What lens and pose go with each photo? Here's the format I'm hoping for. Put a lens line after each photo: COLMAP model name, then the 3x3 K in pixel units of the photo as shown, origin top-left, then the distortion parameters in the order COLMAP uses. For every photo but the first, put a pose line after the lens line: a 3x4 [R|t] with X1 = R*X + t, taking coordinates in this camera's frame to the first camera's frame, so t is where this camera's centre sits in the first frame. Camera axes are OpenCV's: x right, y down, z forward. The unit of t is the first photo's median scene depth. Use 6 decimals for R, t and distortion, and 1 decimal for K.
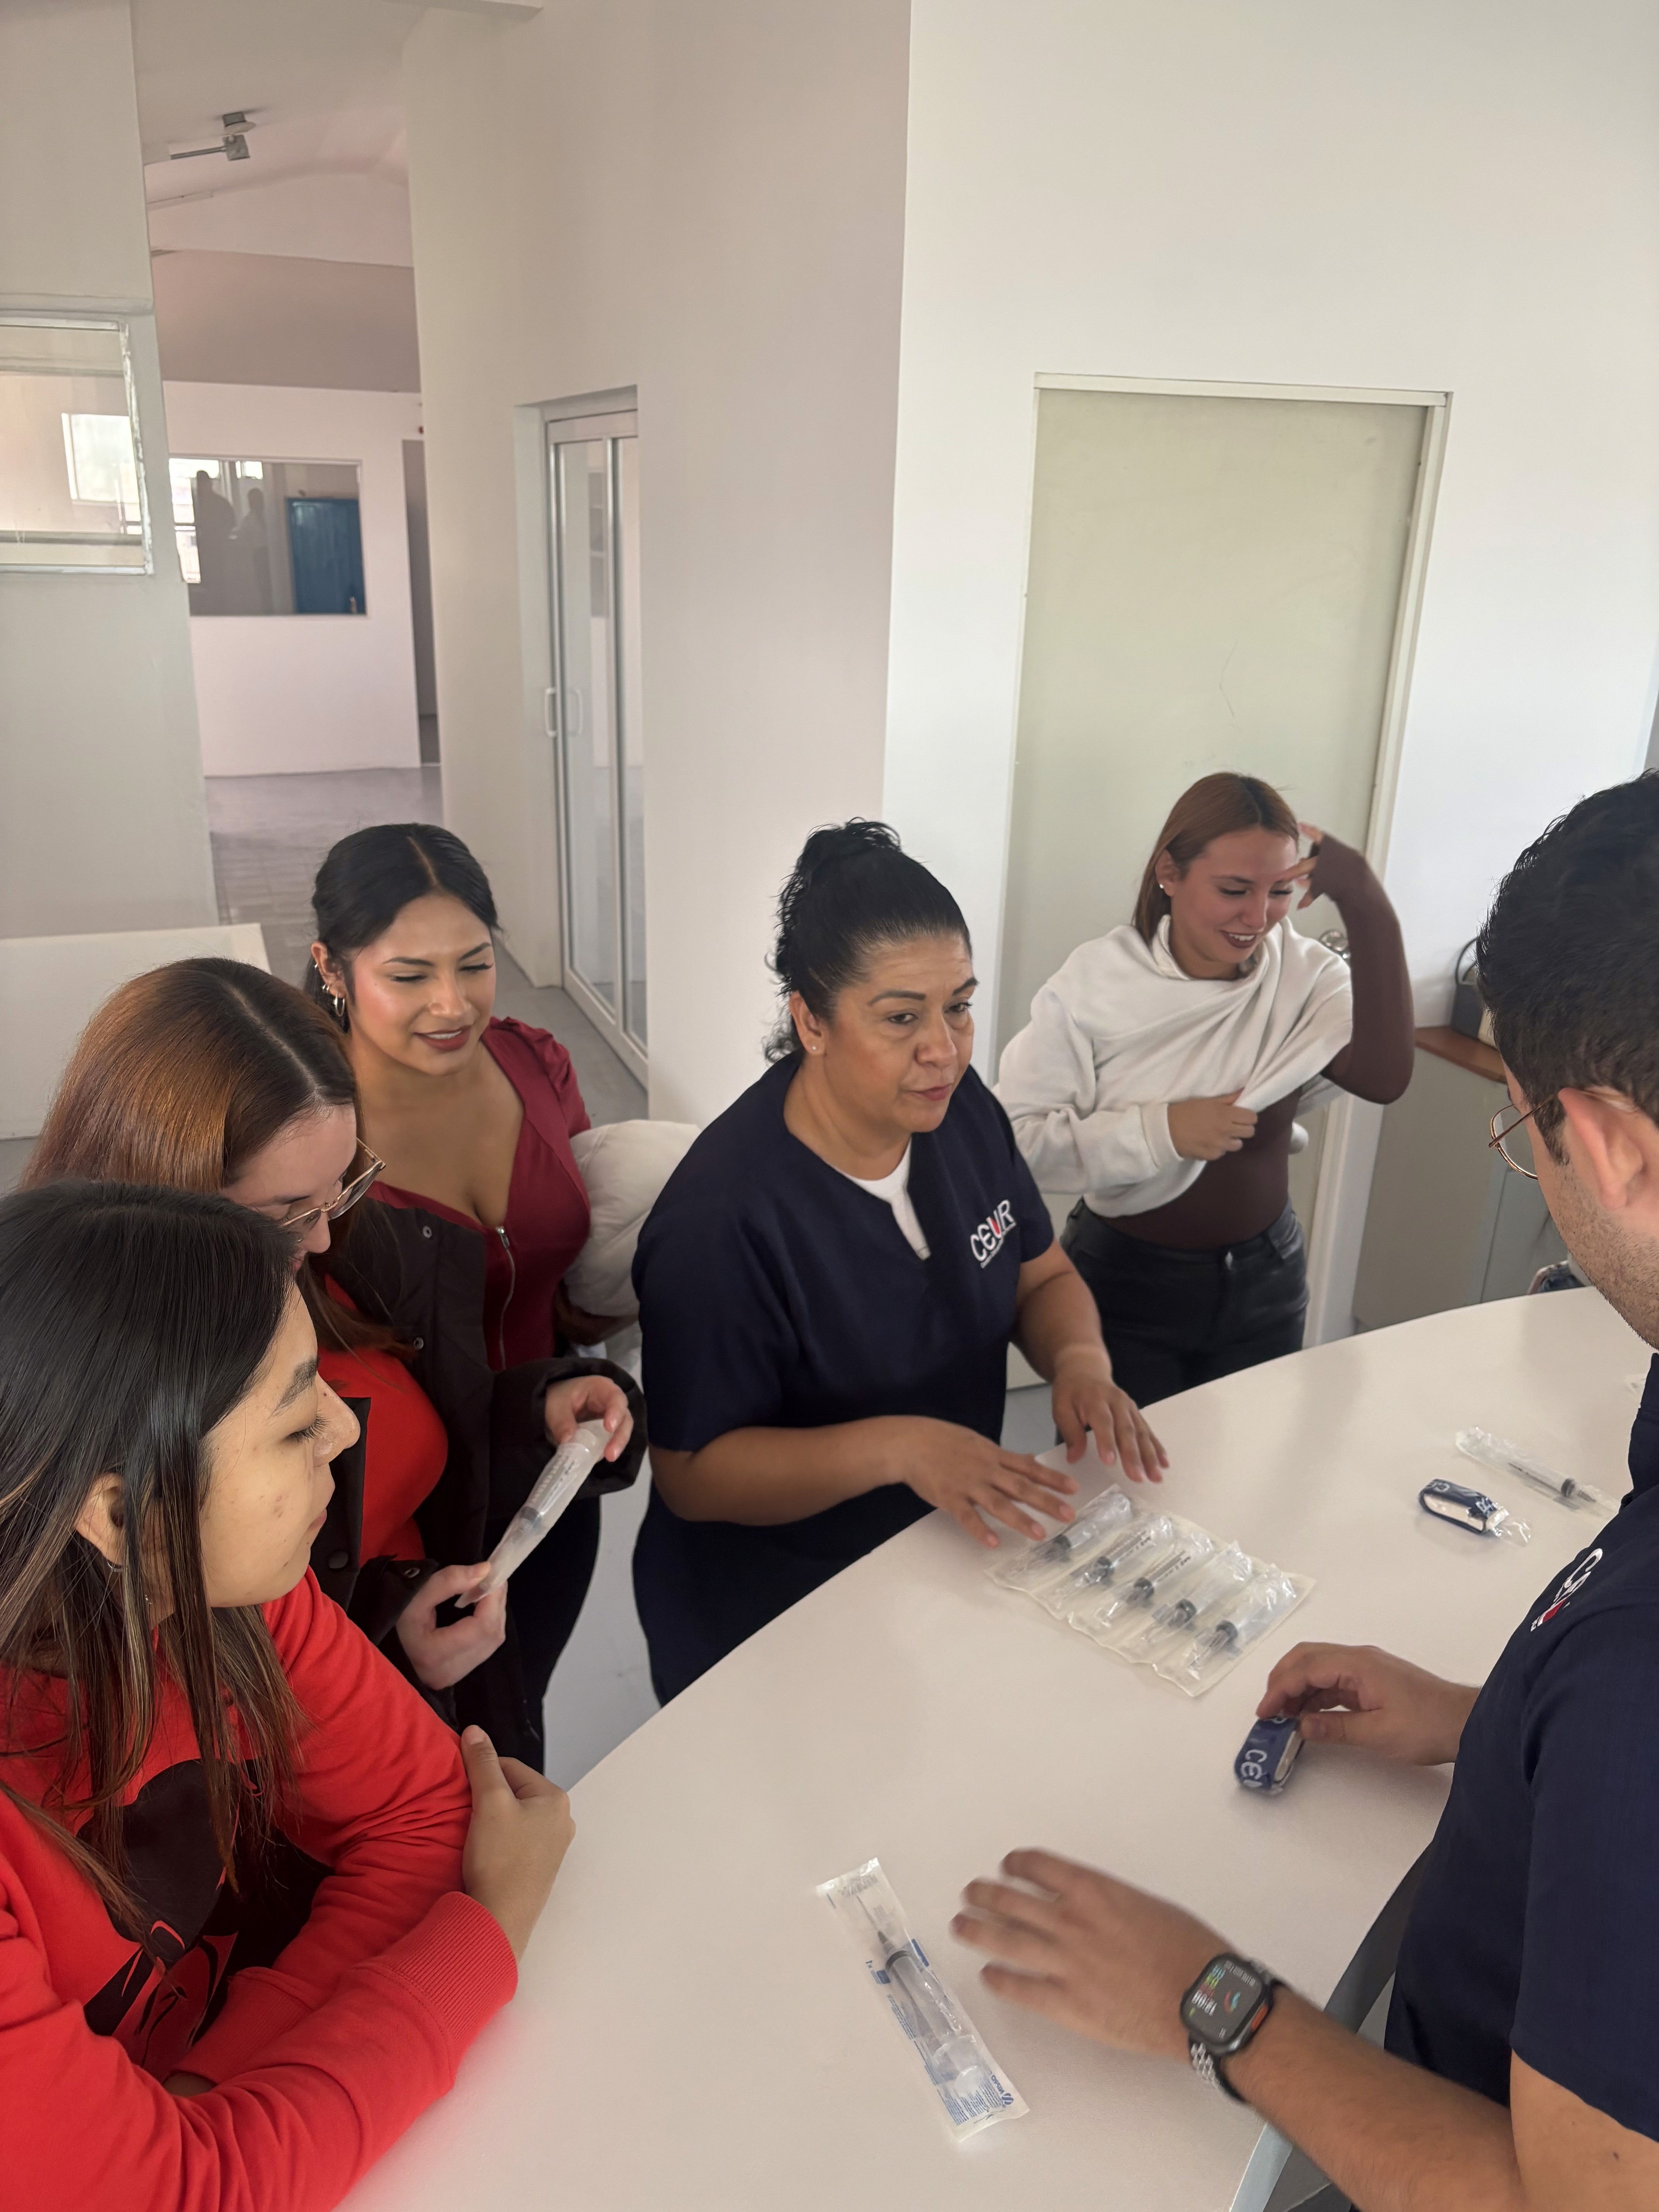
lens RADIAL K [[1666.7, 0, 830.2], [0, 1666.7, 1110.3], [0, 0, 1]] dist [-0.008613, 0.002424]
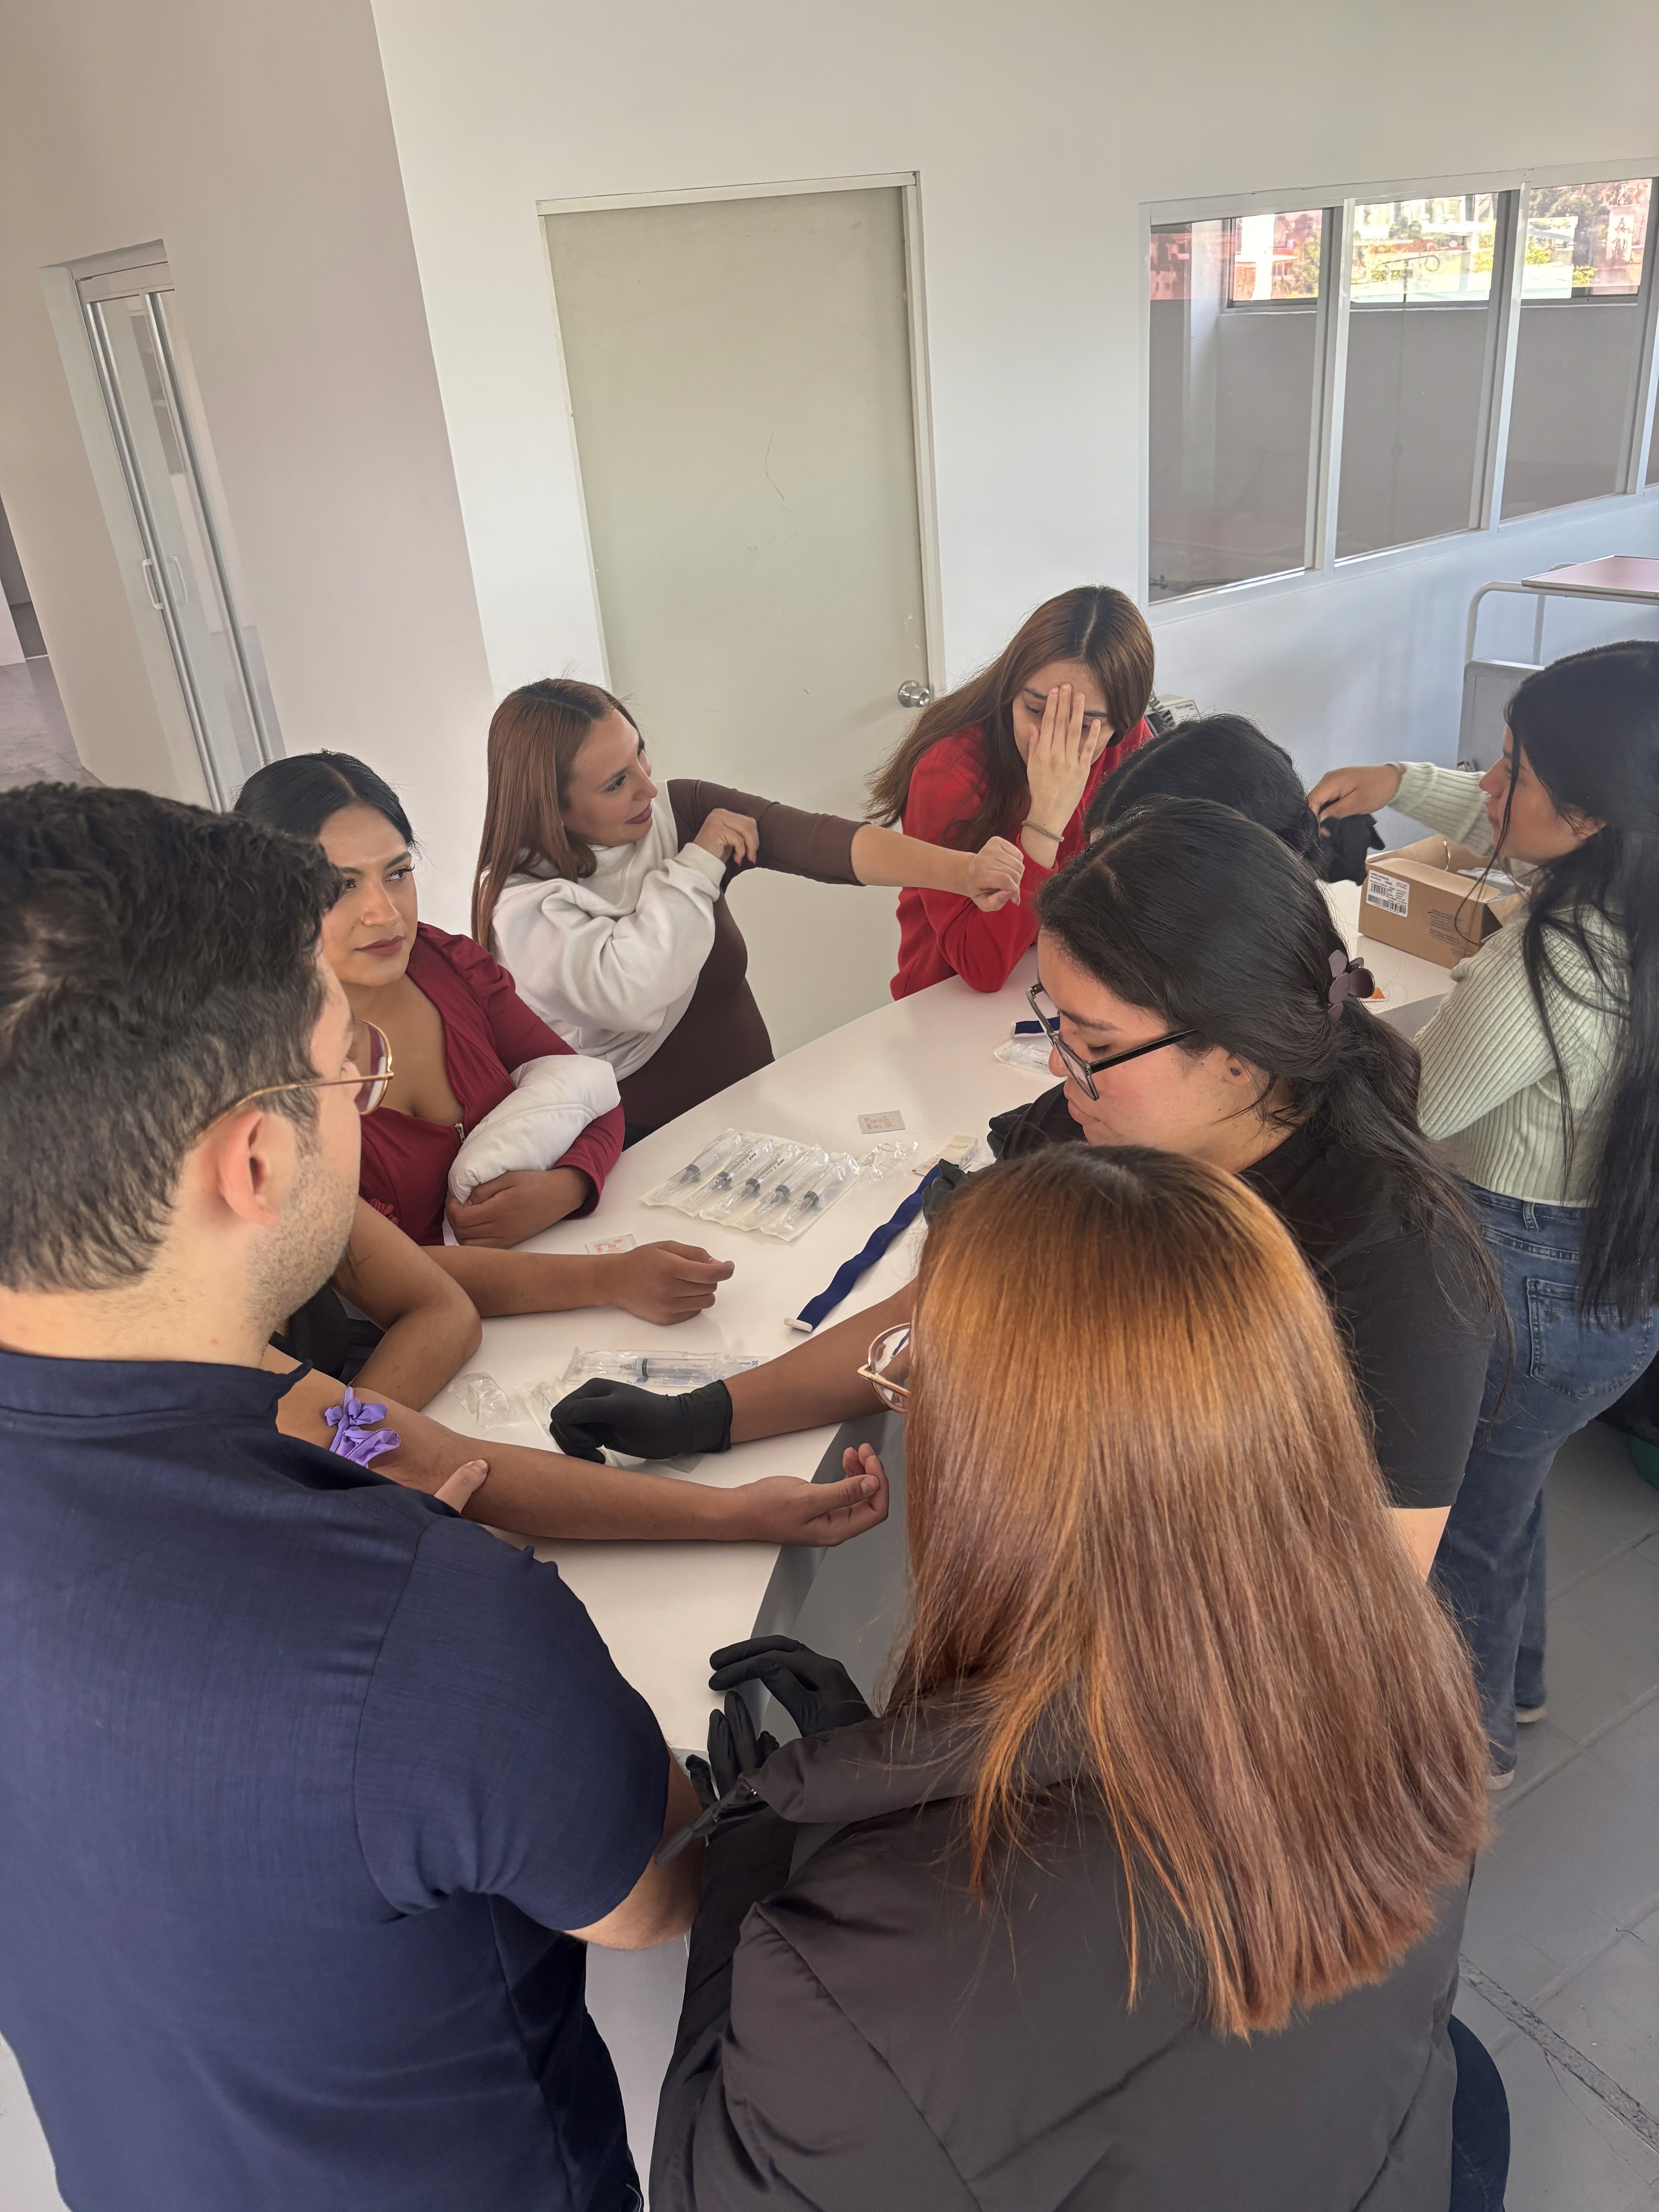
lens RADIAL K [[1666.7, 0, 817.4], [0, 1666.7, 1199.9], [0, 0, 1]] dist [-0.008613, 0.002424]
pose [[0.970985, -0.197800, 0.134402, 0.022853], [0.173898, 0.969811, 0.170957, 0.031593], [-0.164160, -0.142625, 0.976069, -0.163277]]
